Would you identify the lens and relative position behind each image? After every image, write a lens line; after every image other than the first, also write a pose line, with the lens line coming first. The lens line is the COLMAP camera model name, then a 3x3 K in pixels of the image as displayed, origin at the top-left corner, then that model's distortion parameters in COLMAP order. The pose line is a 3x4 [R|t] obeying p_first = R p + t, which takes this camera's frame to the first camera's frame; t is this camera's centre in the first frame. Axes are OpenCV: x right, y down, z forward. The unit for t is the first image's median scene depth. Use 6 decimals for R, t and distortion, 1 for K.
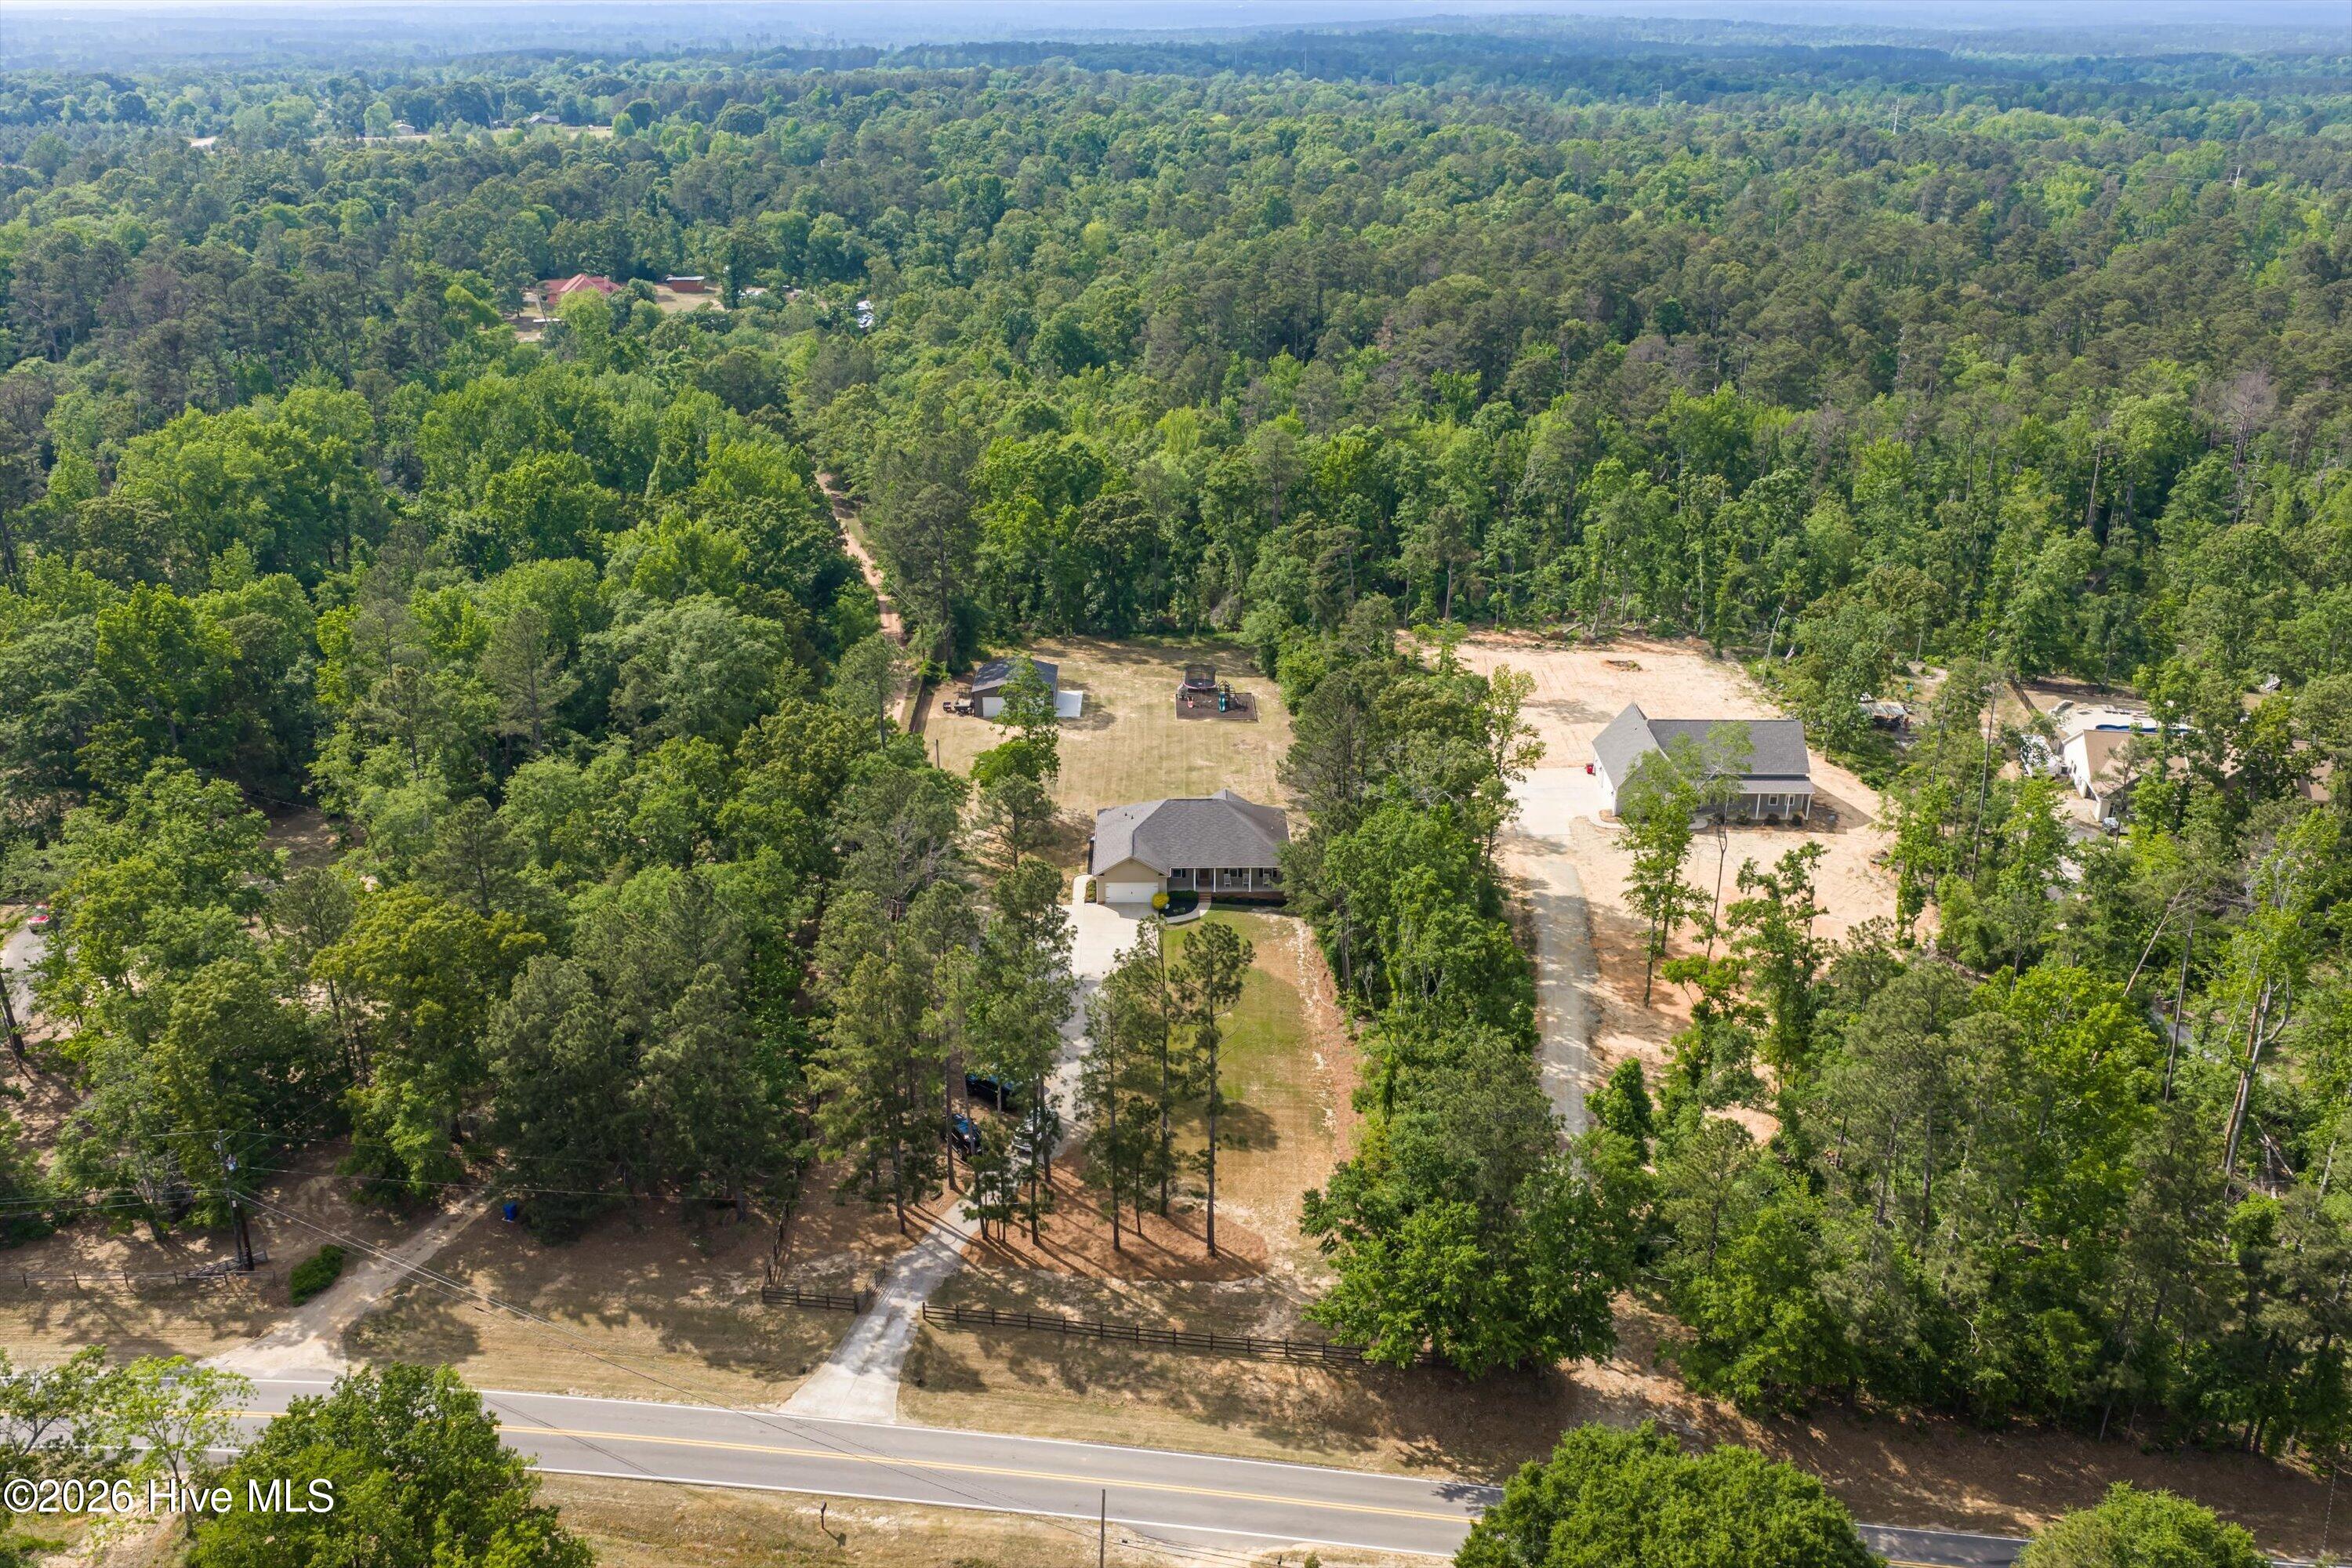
lens RADIAL K [[1948.7, 0, 1175.8], [0, 1948.7, 818.0], [0, 0, 1]] dist [0.013771, -0.021426]
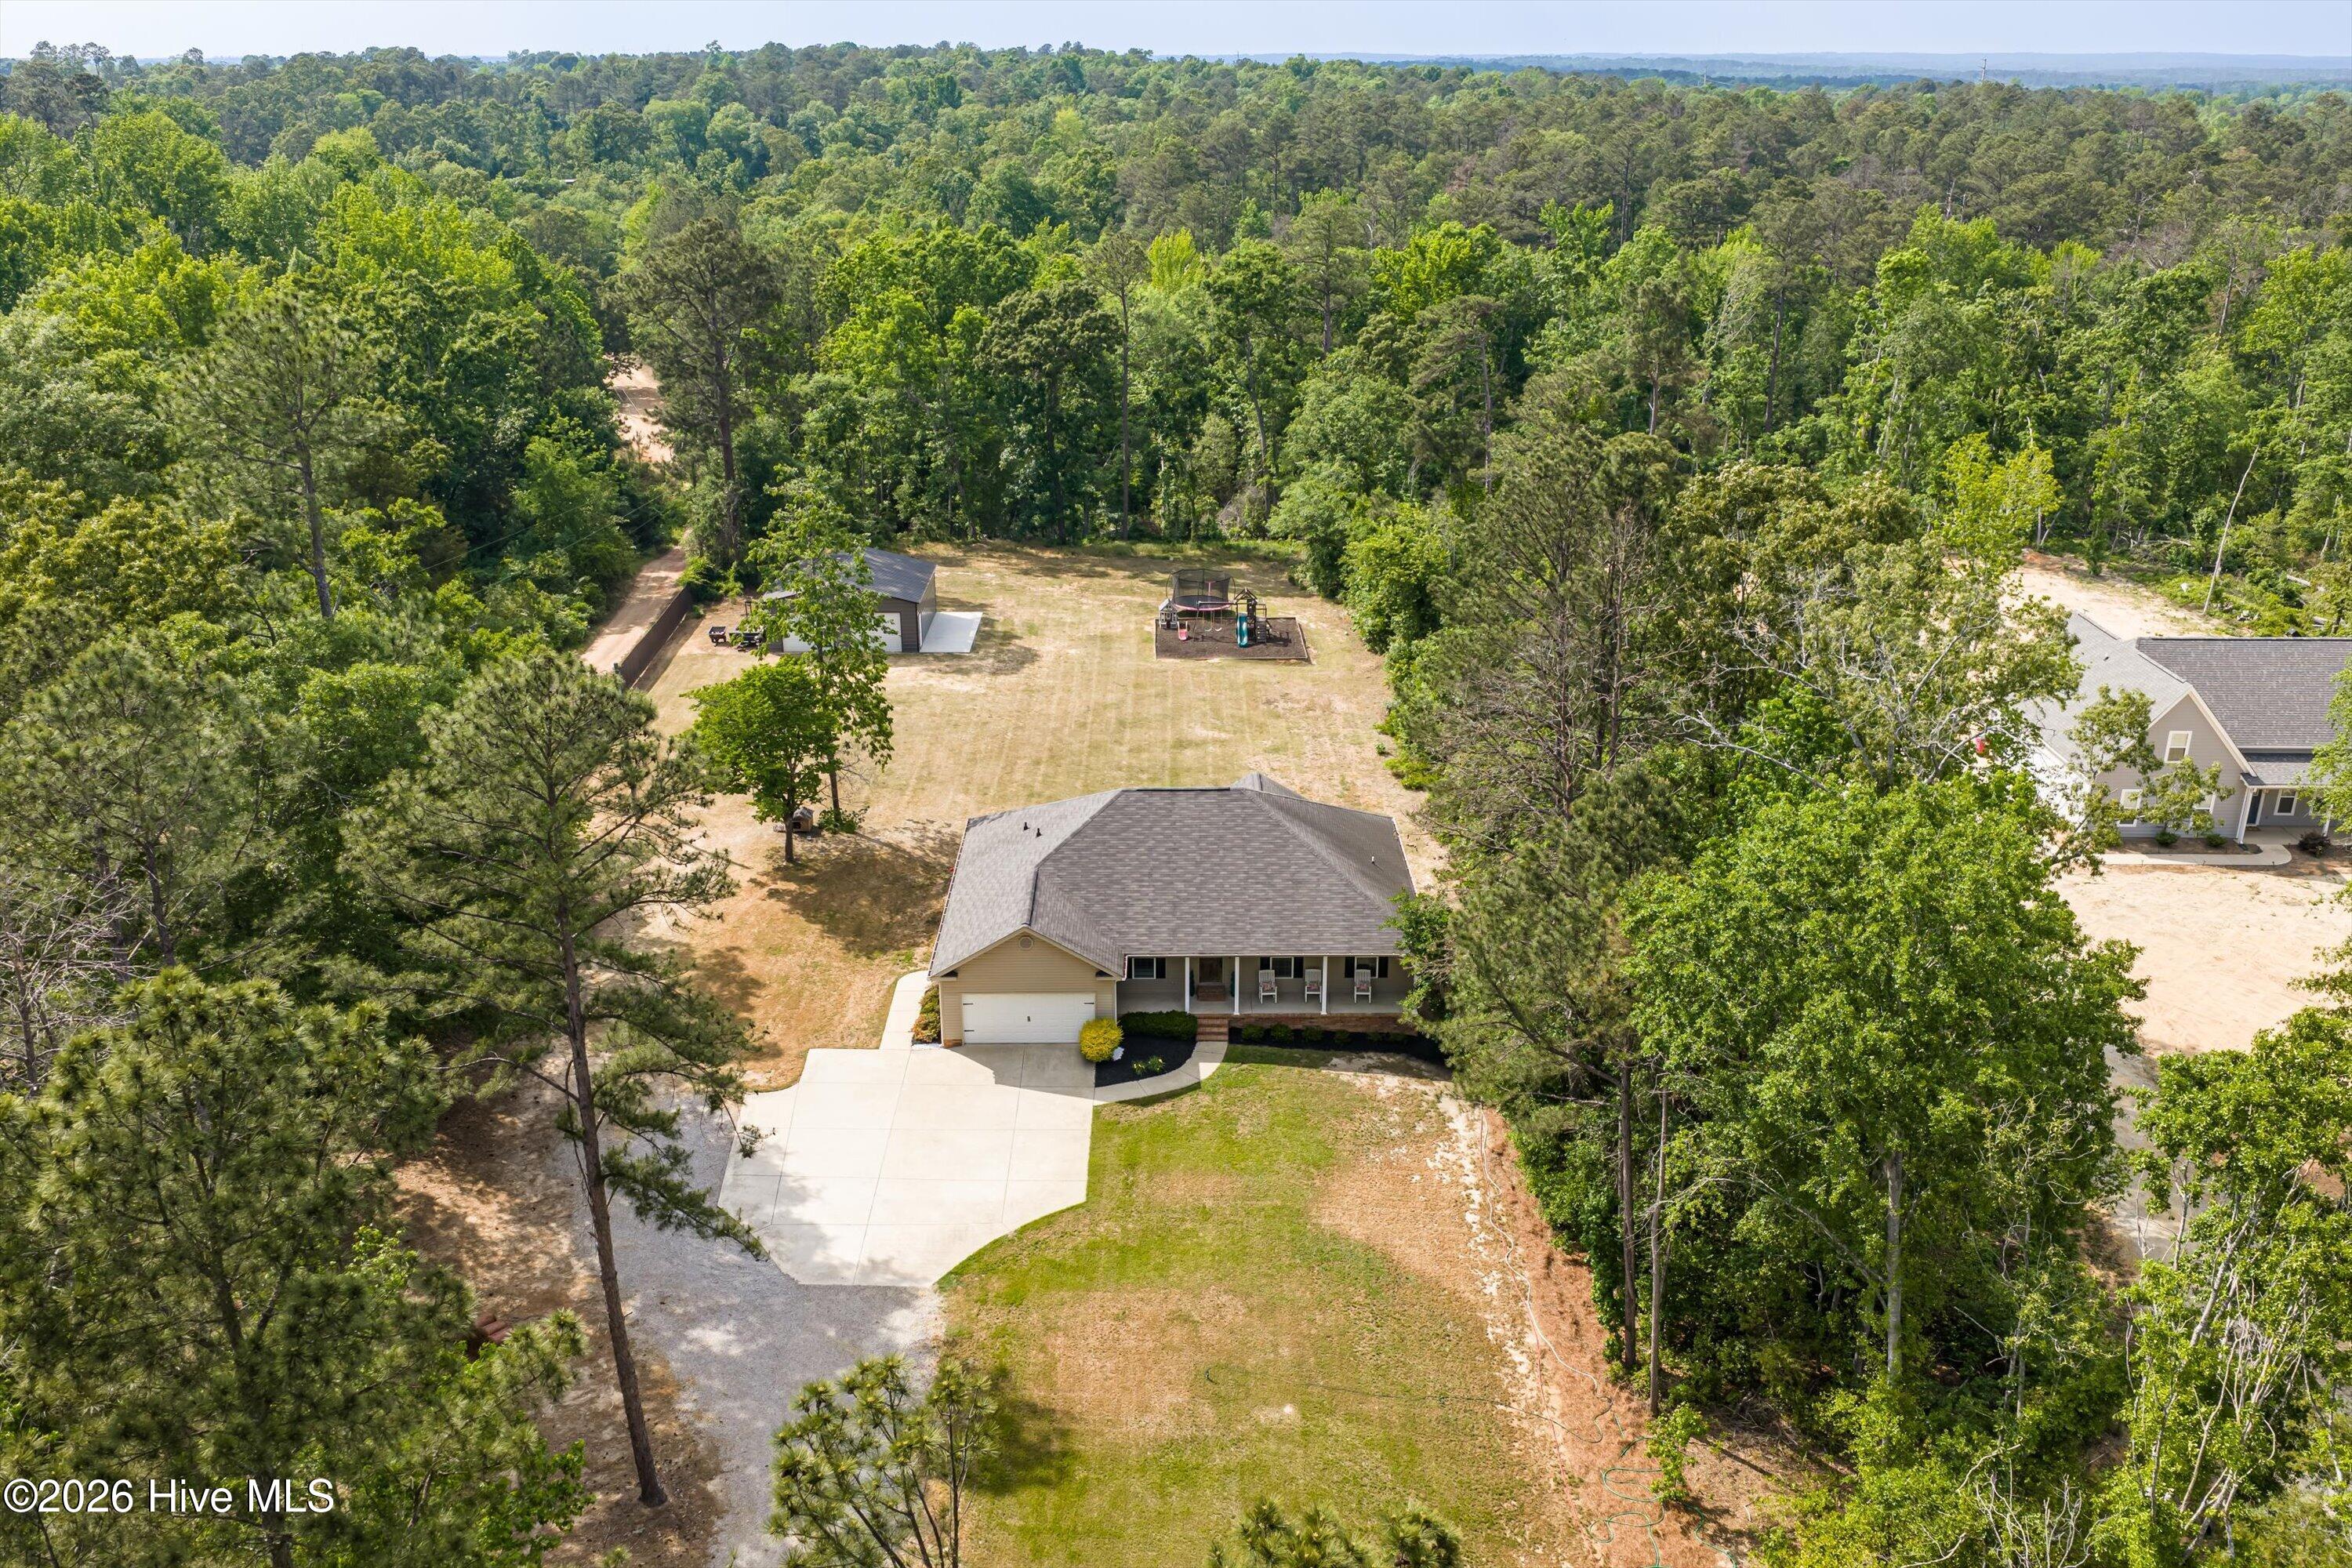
lens RADIAL K [[1948.7, 0, 1175.8], [0, 1948.7, 818.0], [0, 0, 1]] dist [0.013771, -0.021426]
pose [[1.000000, 0.000793, 0.000136, 0.005730], [-0.000789, 0.999614, -0.027778, 0.006509], [-0.000158, 0.027778, 0.999614, 0.473149]]
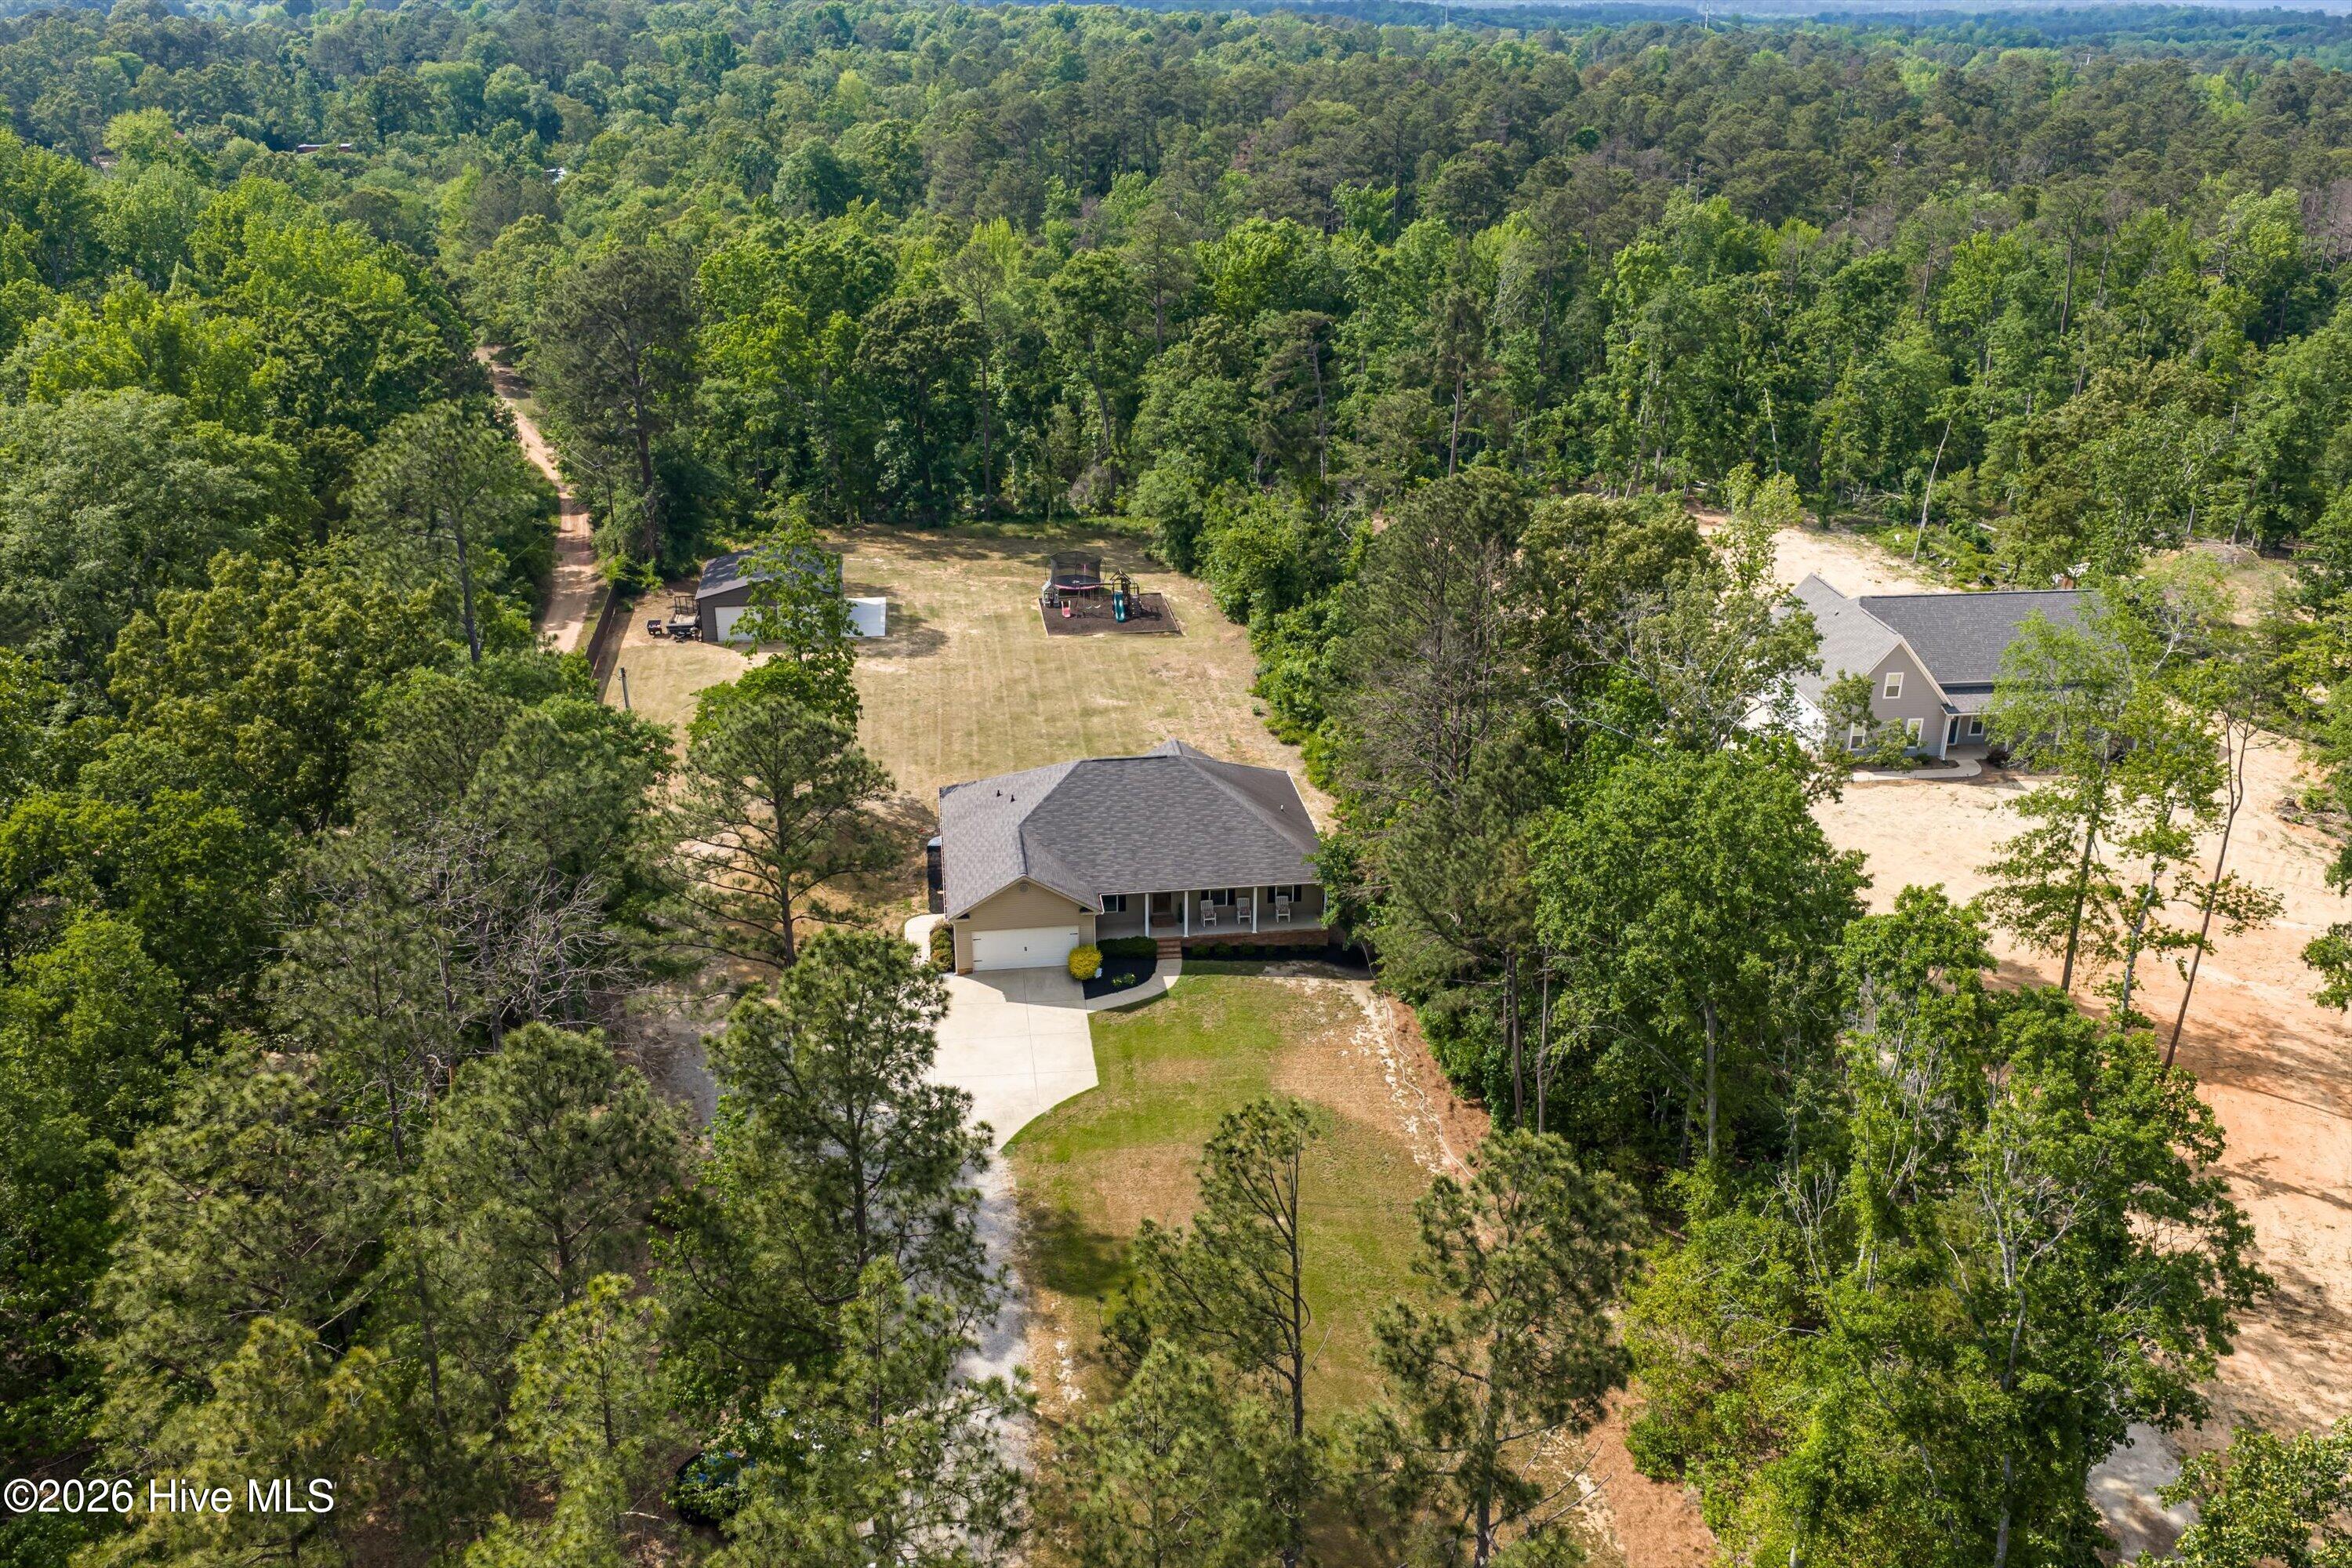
lens RADIAL K [[1959.1, 0, 1188.7], [0, 1959.1, 802.5], [0, 0, 1]] dist [0.009703, -0.018118]
pose [[0.991604, -0.045048, 0.121210, -0.031699], [0.045189, 0.998977, 0.001579, 0.001592], [-0.121157, 0.003911, 0.992626, 0.392426]]
